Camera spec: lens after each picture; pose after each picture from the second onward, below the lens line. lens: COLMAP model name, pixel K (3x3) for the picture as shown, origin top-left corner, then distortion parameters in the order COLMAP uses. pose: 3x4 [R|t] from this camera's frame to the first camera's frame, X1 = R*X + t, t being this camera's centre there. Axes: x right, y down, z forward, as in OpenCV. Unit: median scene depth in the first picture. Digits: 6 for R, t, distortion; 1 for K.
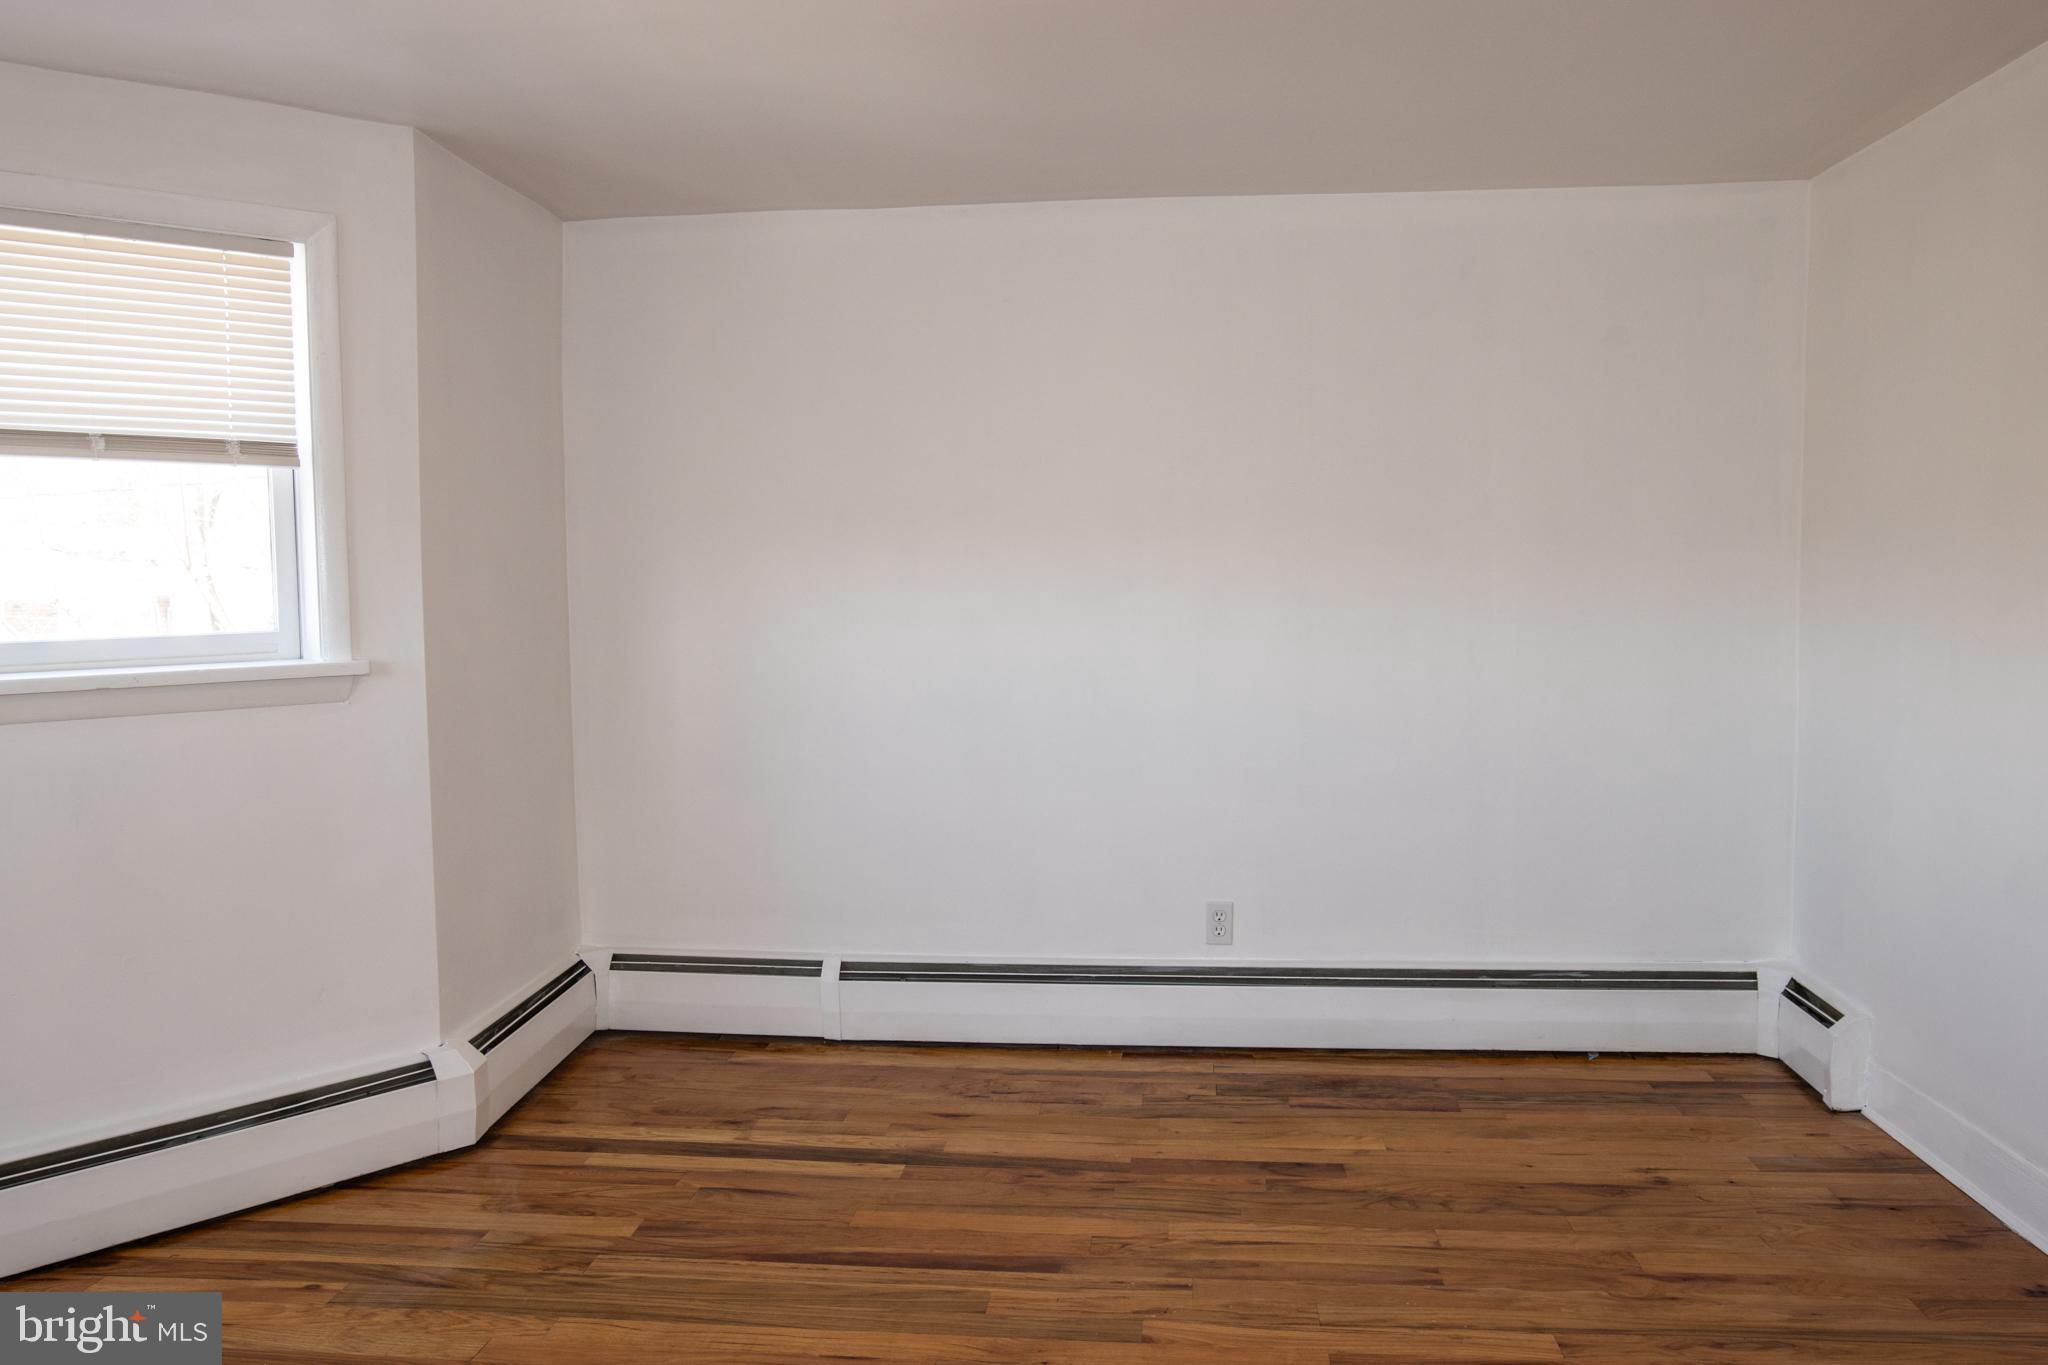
lens RADIAL K [[1565.6, 0, 1024.0], [0, 1565.6, 682.5], [0, 0, 1]] dist [-0.011158, -0.003815]
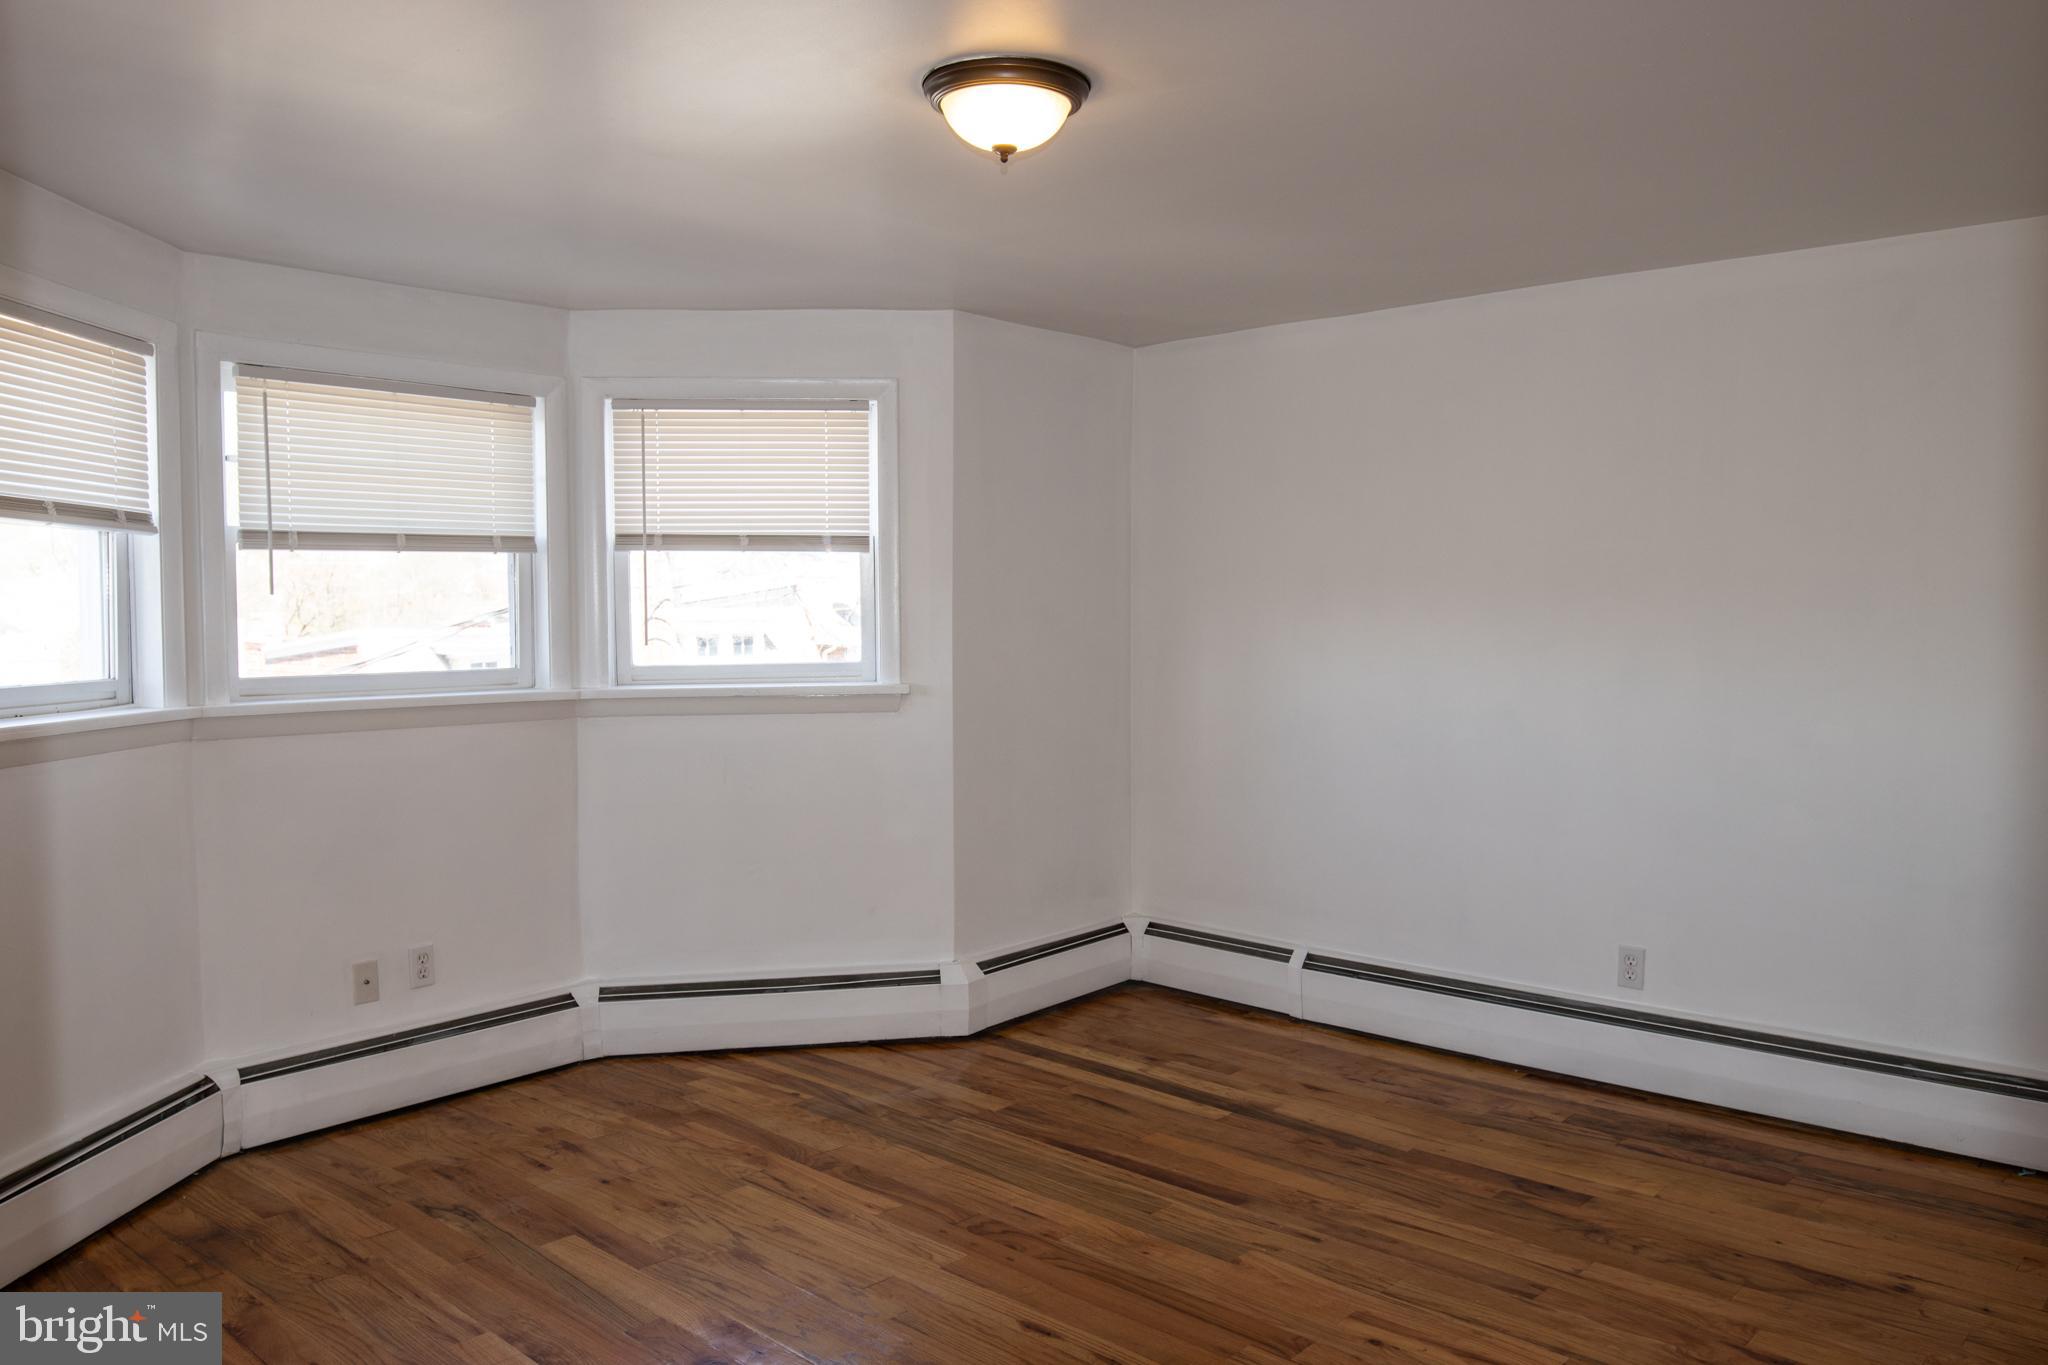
lens RADIAL K [[1457.1, 0, 1024.0], [0, 1457.1, 682.5], [0, 0, 1]] dist [-0.002777, -0.004949]
pose [[0.809320, 0.036512, -0.586232, 0.452838], [-0.046215, 0.998930, -0.001586, -0.018149], [0.585547, 0.028376, 0.810142, -0.027547]]
